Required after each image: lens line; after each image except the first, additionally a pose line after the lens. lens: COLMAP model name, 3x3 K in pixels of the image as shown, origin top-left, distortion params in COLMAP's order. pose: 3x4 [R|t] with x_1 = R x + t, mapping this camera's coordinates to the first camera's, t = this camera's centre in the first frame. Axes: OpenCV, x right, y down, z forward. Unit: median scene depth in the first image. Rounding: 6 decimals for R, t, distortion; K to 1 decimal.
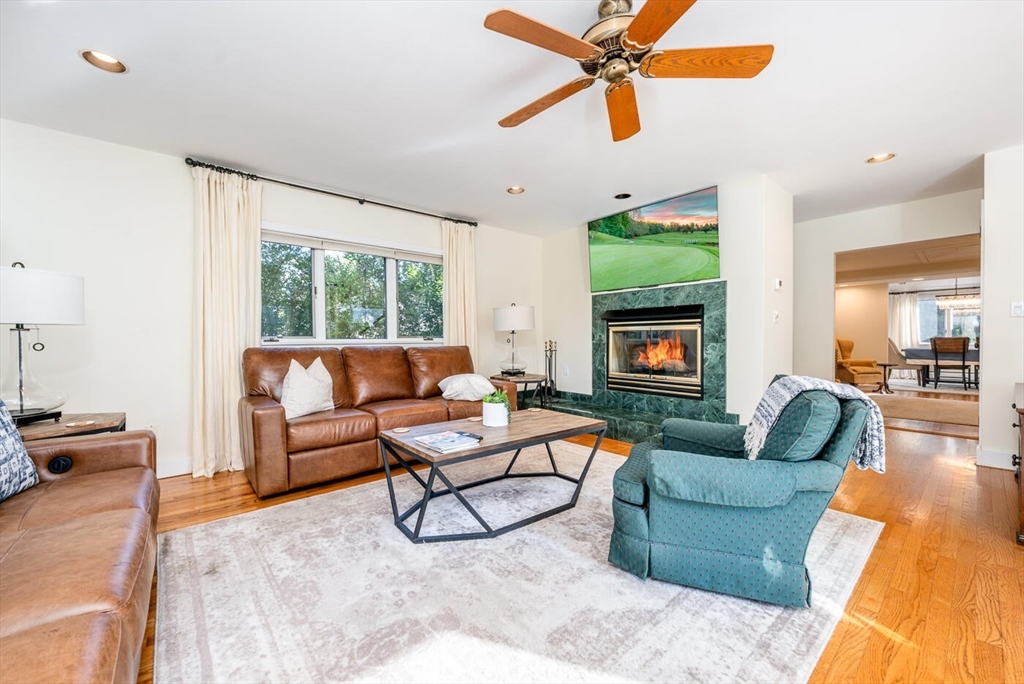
lens RADIAL K [[385.8, 0, 501.8], [0, 385.8, 339.5], [0, 0, 1]] dist [-0.001179, -0.000168]
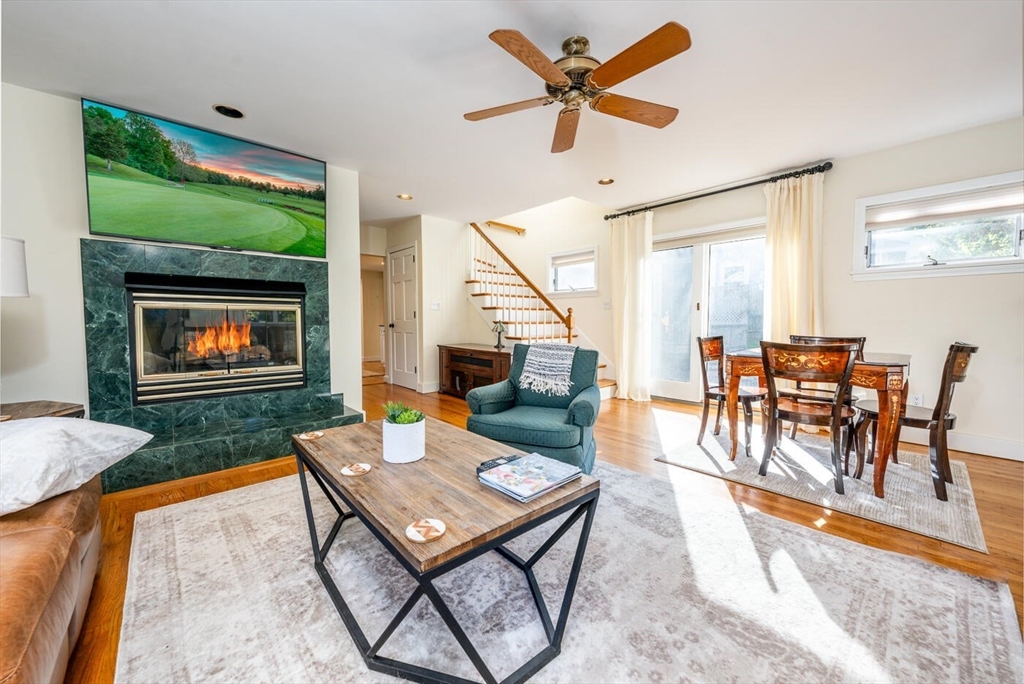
lens RADIAL K [[385.8, 0, 501.8], [0, 385.8, 339.5], [0, 0, 1]] dist [-0.001179, -0.000168]
pose [[-0.035484, -0.042893, 0.998449, -0.418234], [0.001686, 0.999075, 0.042980, 0.003882], [-0.999369, 0.003208, -0.035379, 0.572172]]
